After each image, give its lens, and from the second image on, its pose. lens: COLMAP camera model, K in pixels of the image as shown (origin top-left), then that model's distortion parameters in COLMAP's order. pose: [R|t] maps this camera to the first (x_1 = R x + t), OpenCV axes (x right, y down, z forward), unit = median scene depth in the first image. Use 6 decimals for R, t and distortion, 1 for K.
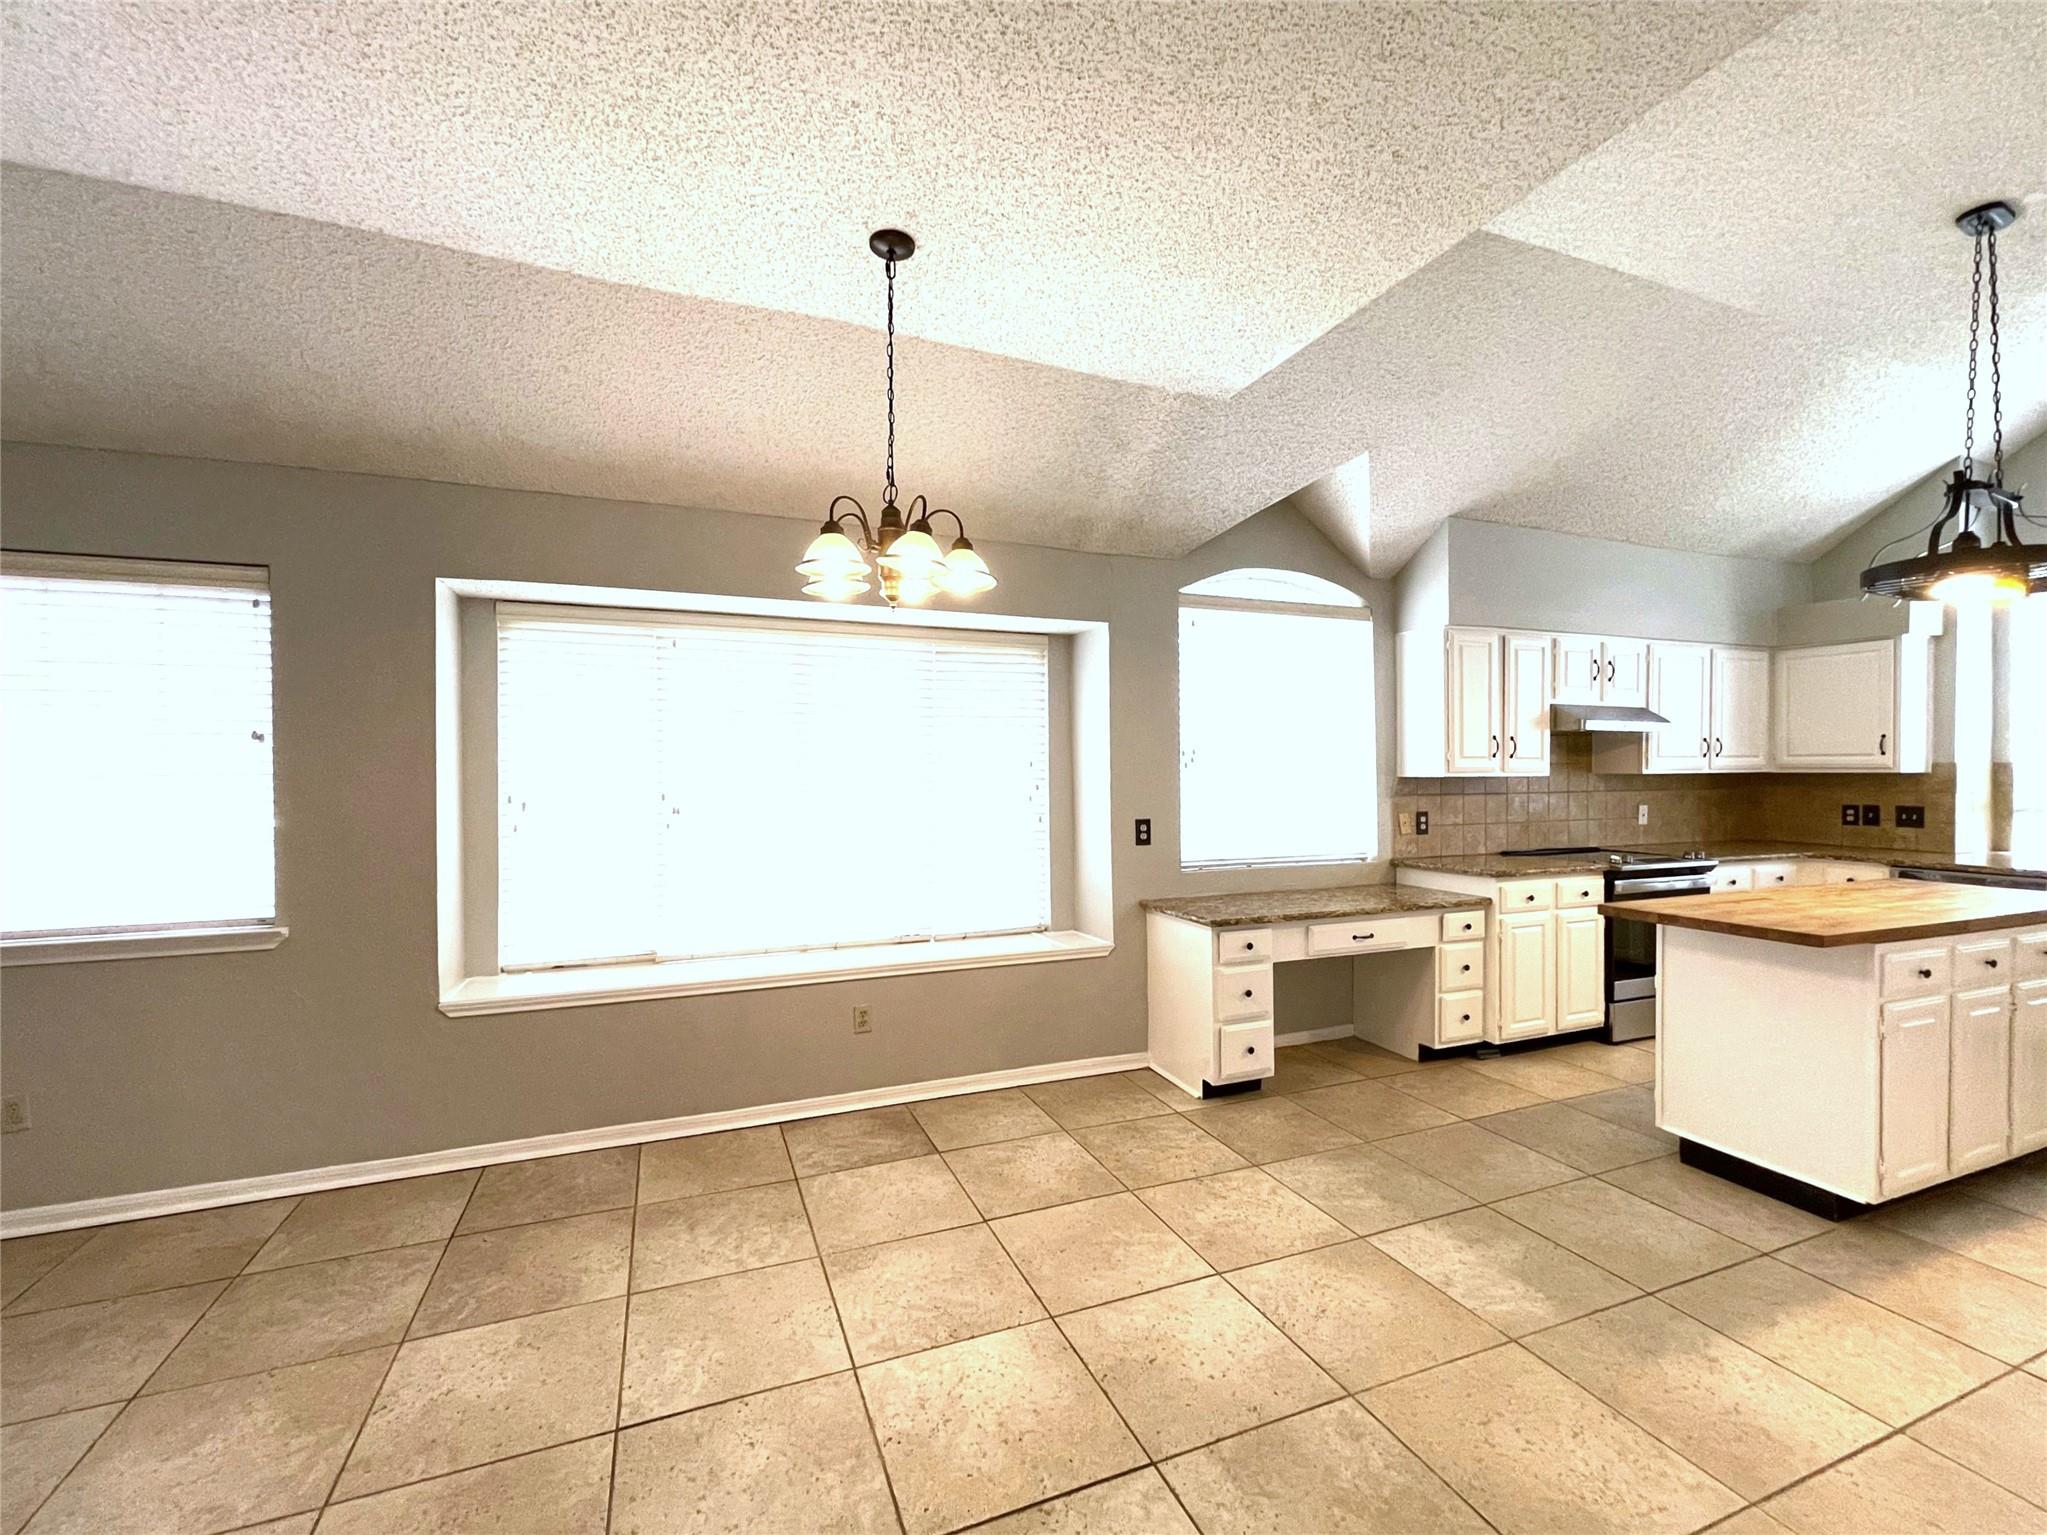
lens RADIAL K [[864.2, 0, 1025.9], [0, 864.2, 774.7], [0, 0, 1]] dist [0.000344, 0.000387]
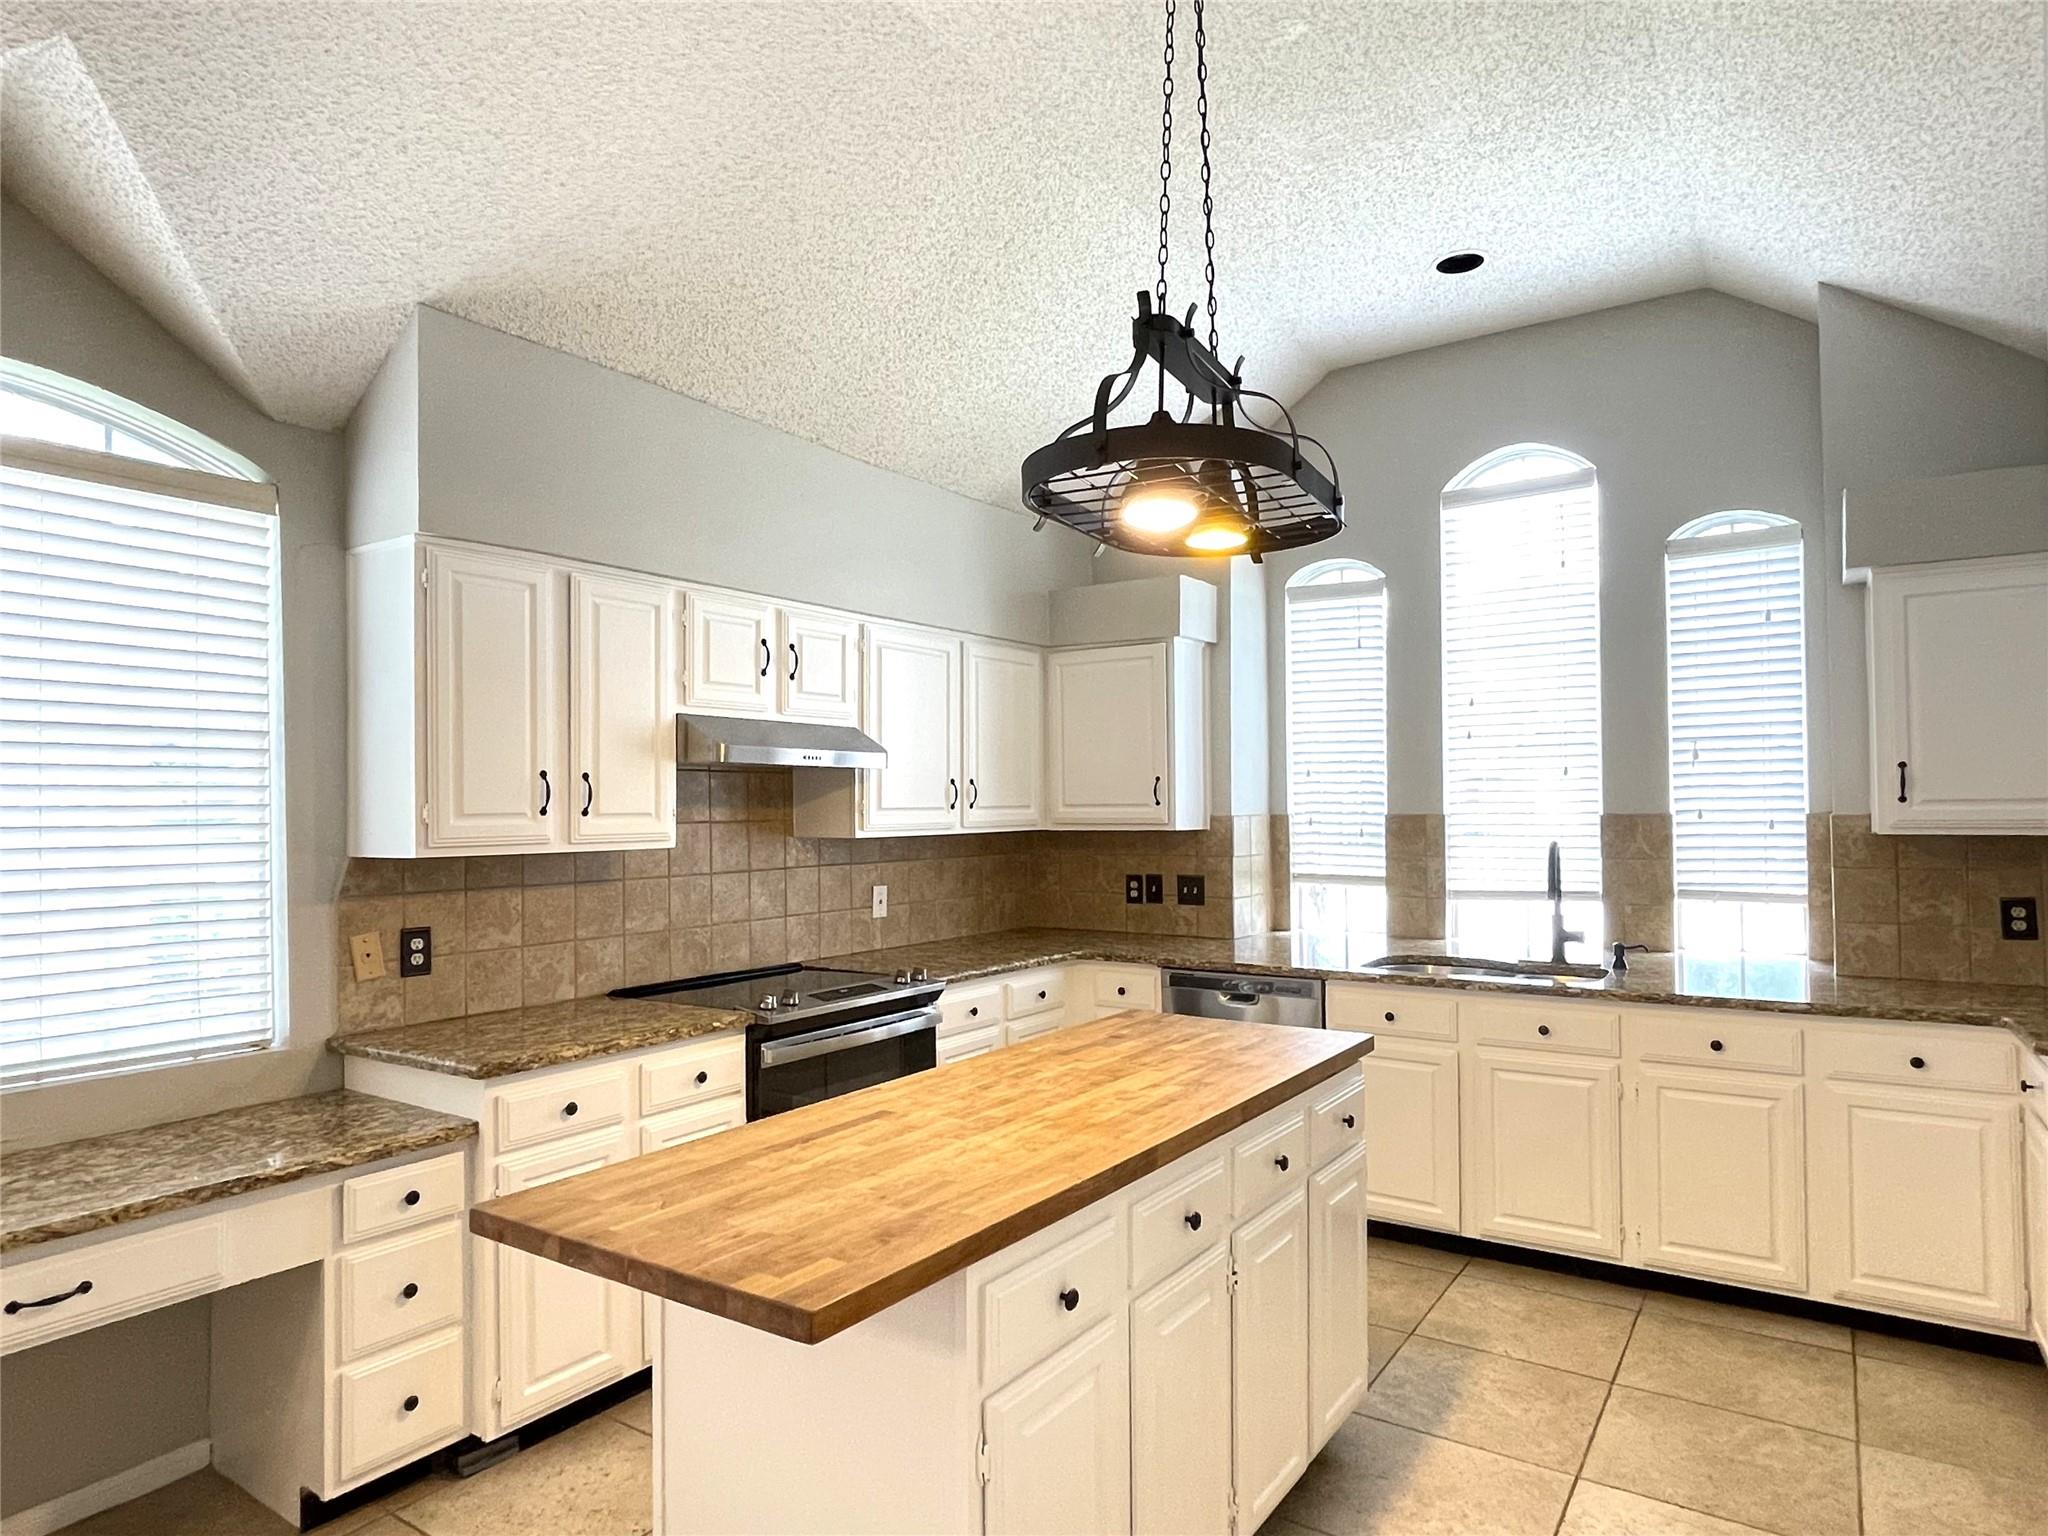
lens RADIAL K [[1188.6, 0, 1012.0], [0, 1188.6, 782.1], [0, 0, 1]] dist [-0.003806, -0.001009]
pose [[0.833249, 0.007385, 0.552848, 0.374055], [0.010471, 0.999521, -0.029133, -0.015514], [-0.552798, 0.030064, 0.832773, 0.271908]]
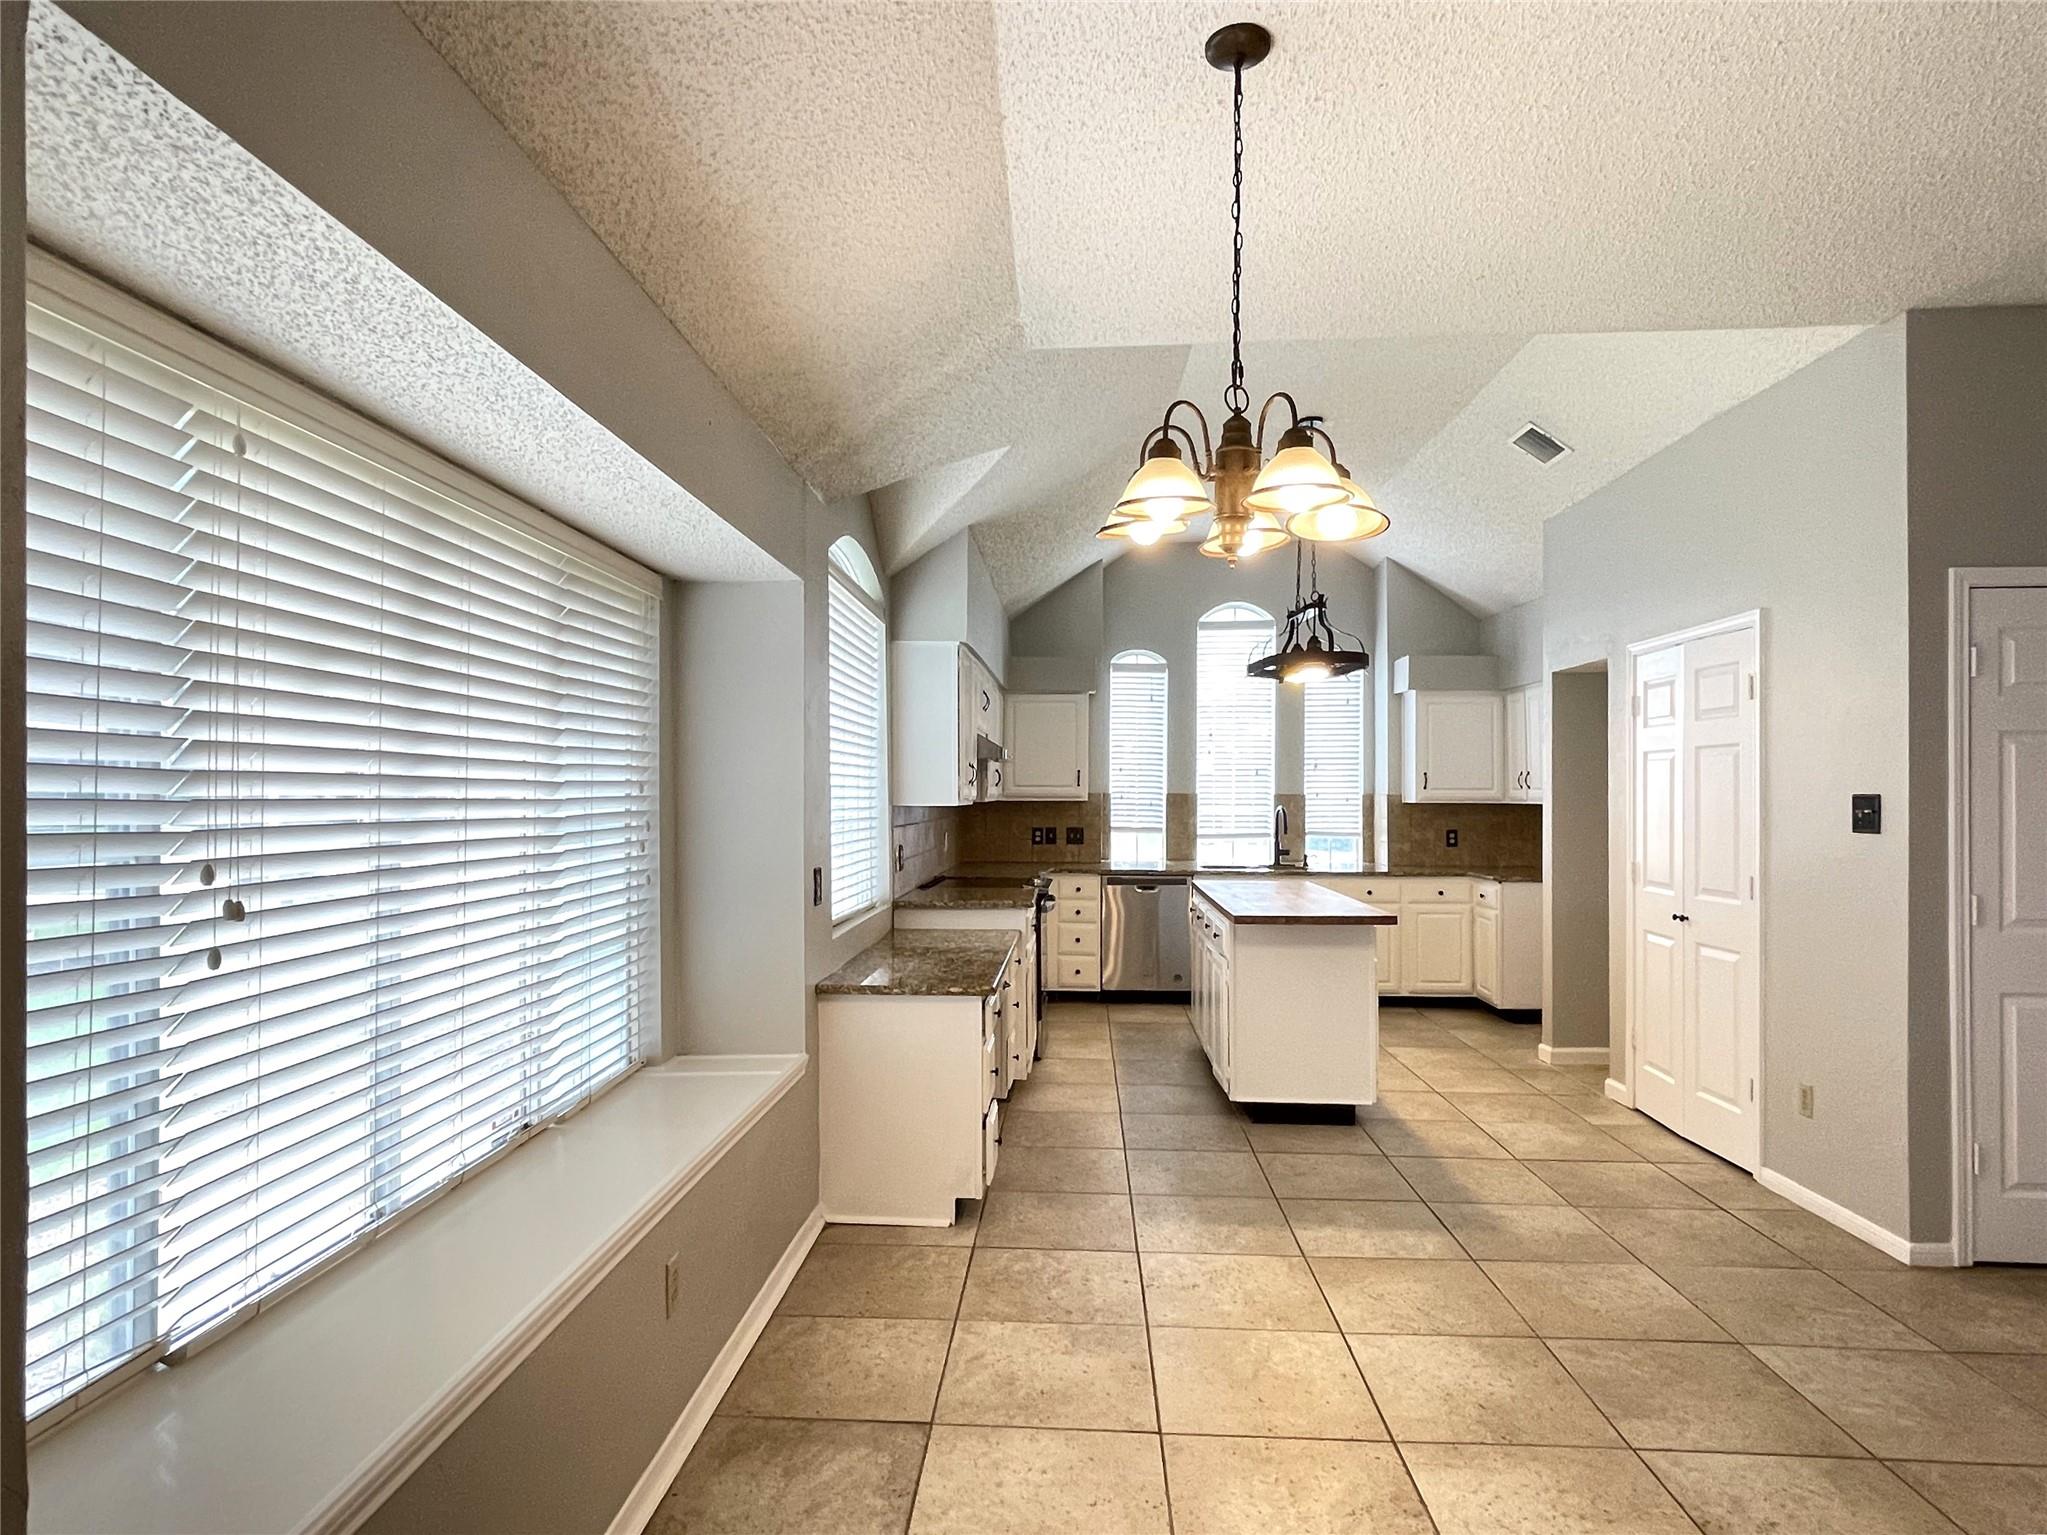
lens RADIAL K [[1141.3, 0, 1016.1], [0, 1141.3, 768.5], [0, 0, 1]] dist [0.005758, -0.000677]
pose [[0.423873, 0.026521, 0.905333, -0.553083], [0.000134, 0.999569, -0.029344, -0.000467], [-0.905722, 0.012560, 0.423687, 0.405576]]
